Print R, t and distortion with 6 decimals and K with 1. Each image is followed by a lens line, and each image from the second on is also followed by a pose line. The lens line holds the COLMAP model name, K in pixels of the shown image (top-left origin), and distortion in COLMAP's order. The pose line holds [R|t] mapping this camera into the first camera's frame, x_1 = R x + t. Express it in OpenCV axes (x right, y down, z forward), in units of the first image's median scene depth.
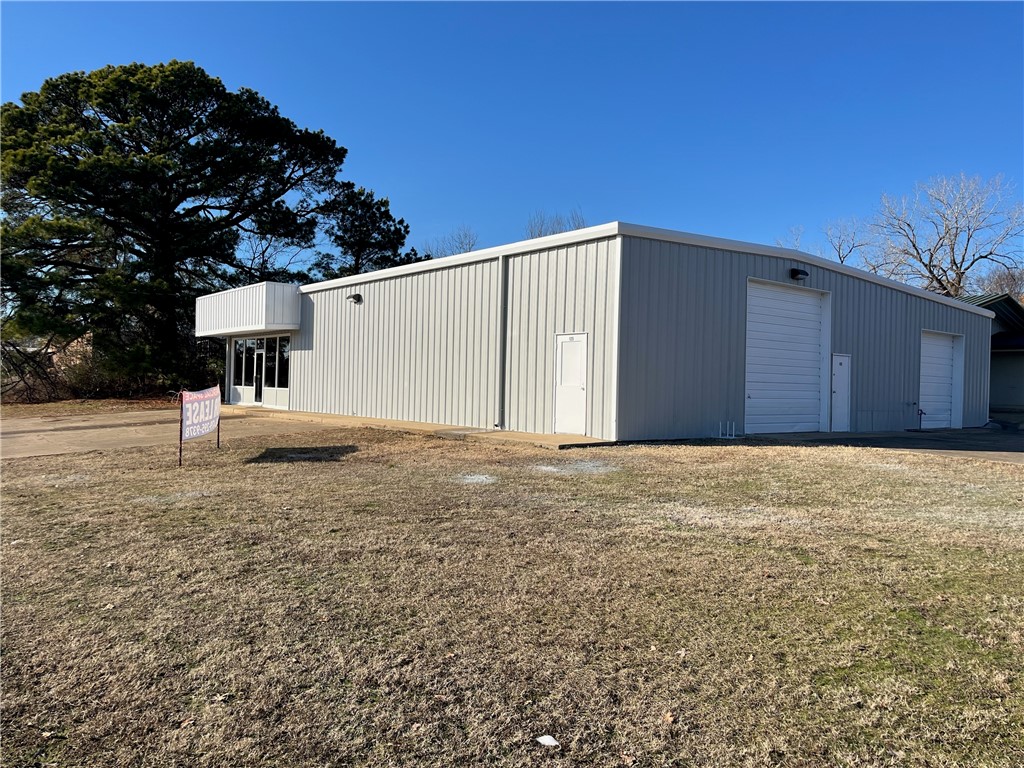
lens RADIAL K [[774.9, 0, 516.5], [0, 774.9, 386.5], [0, 0, 1]] dist [-0.010893, -0.017990]
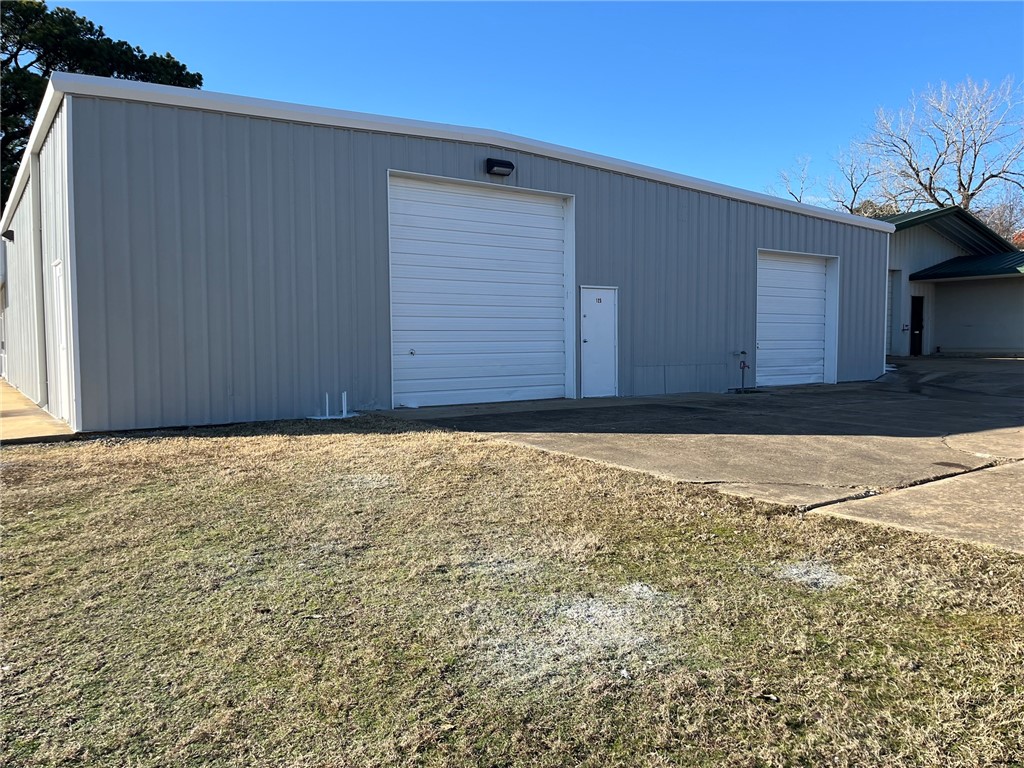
lens RADIAL K [[774.9, 0, 507.8], [0, 774.9, 381.3], [0, 0, 1]] dist [-0.010893, -0.017990]
pose [[0.997372, -0.025228, -0.067909, 0.359940], [0.028877, 0.998161, 0.053296, 0.003898], [0.066440, -0.055117, 0.996267, 0.280238]]
